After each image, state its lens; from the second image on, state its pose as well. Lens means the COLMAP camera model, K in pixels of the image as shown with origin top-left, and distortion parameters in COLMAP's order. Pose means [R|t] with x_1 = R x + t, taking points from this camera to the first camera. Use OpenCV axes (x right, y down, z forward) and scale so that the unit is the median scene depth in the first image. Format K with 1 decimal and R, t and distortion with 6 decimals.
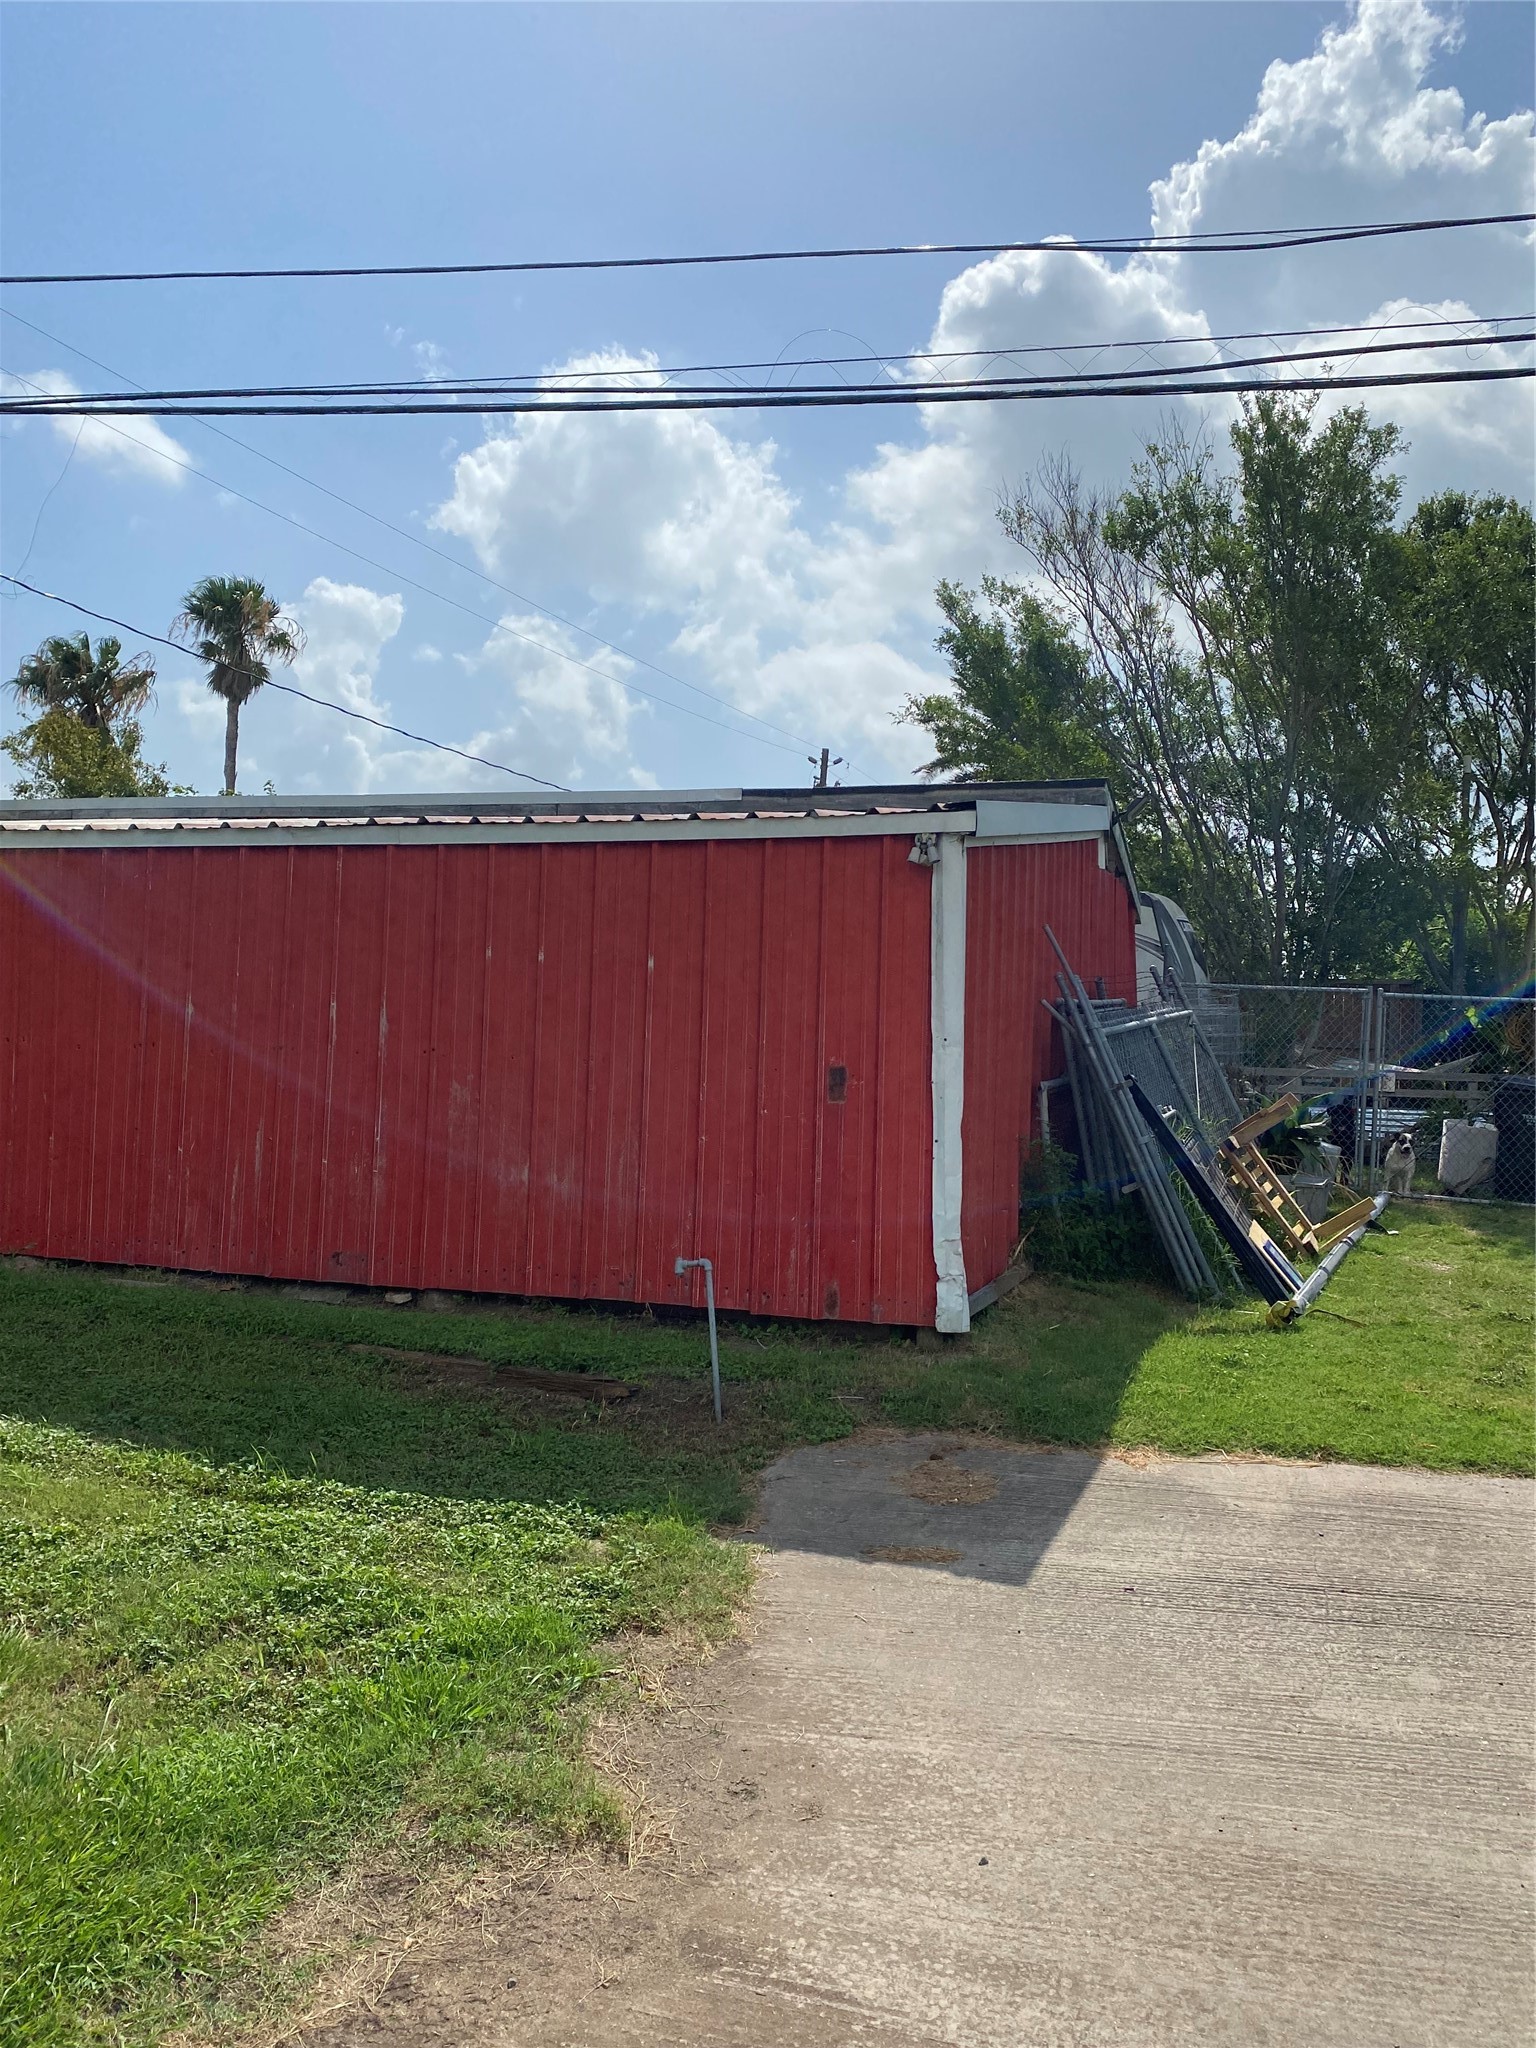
lens RADIAL K [[1601.0, 0, 808.6], [0, 1601.0, 1008.9], [0, 0, 1]] dist [0.051540, -0.051729]
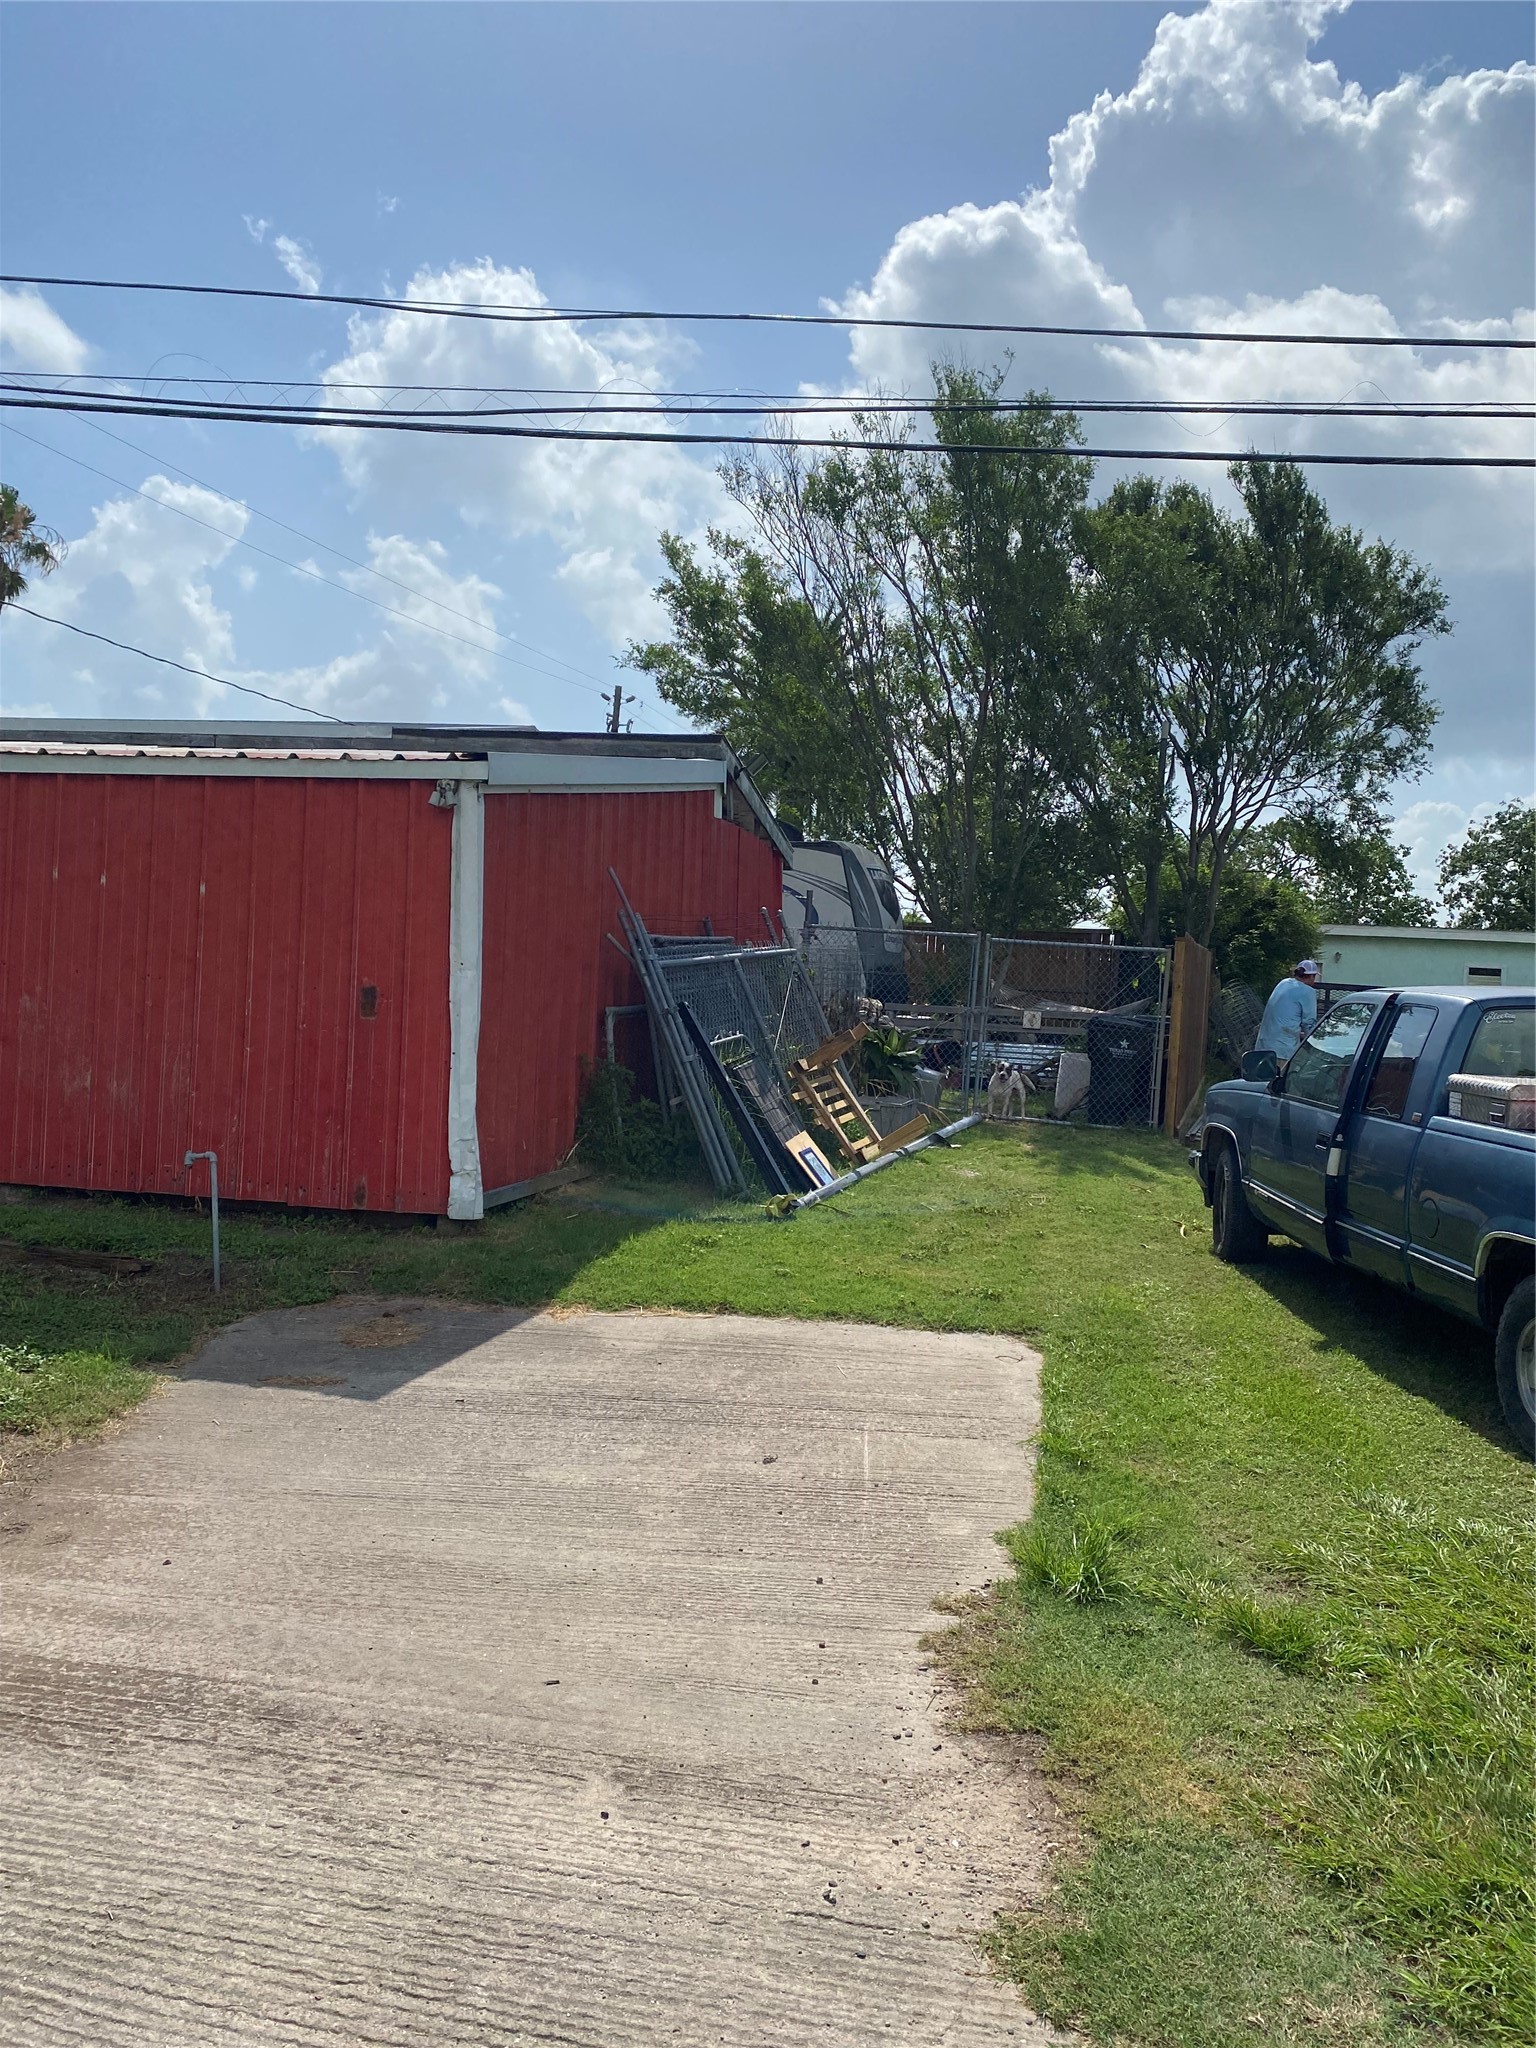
lens RADIAL K [[1601.0, 0, 864.1], [0, 1601.0, 1049.0], [0, 0, 1]] dist [0.051540, -0.051729]
pose [[0.992685, 0.014194, 0.119899, 0.232364], [-0.021404, 0.998025, 0.059067, 0.006189], [-0.118824, -0.061202, 0.991027, -0.164498]]
